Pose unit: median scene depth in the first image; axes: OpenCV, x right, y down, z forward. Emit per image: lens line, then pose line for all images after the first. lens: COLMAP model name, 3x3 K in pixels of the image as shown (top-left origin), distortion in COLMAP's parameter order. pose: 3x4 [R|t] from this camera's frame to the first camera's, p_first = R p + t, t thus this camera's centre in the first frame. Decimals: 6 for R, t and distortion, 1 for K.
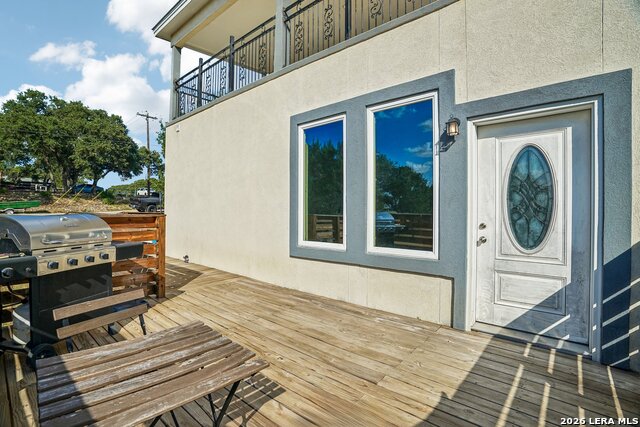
lens RADIAL K [[295.3, 0, 320.0], [0, 295.3, 213.5], [0, 0, 1]] dist [-0.028977, 0.000253]
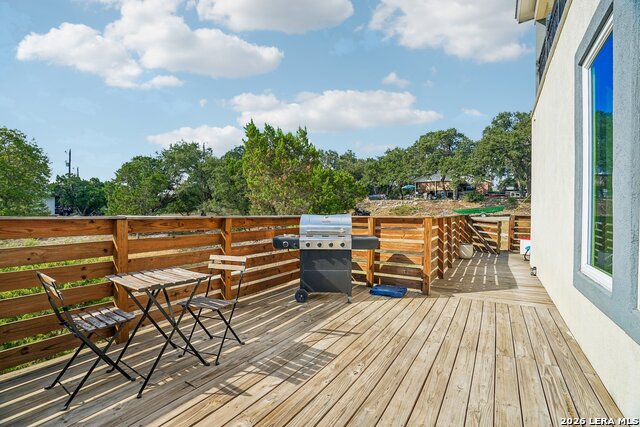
lens RADIAL K [[295.3, 0, 320.0], [0, 295.3, 213.5], [0, 0, 1]] dist [-0.028977, 0.000253]
pose [[0.158413, -0.006082, -0.987354, 0.462515], [-0.006116, 0.999956, -0.007141, 0.004218], [0.987354, 0.007170, 0.158368, 0.458407]]
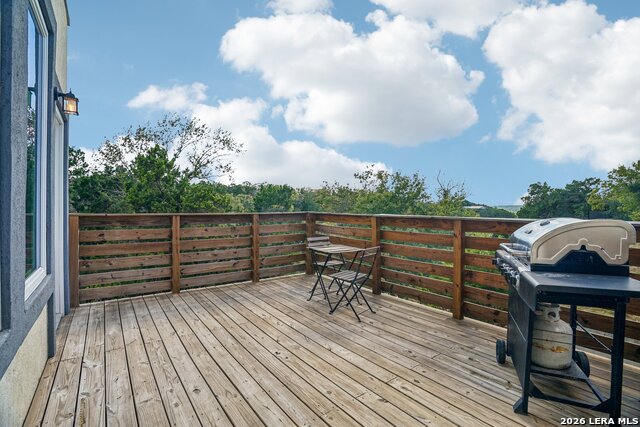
lens RADIAL K [[295.3, 0, 320.0], [0, 295.3, 213.5], [0, 0, 1]] dist [-0.028977, 0.000253]
pose [[-0.975527, -0.010981, 0.219606, -0.310291], [-0.010234, 0.999937, 0.004542, -0.000989], [-0.219642, 0.002184, -0.975578, 1.216809]]
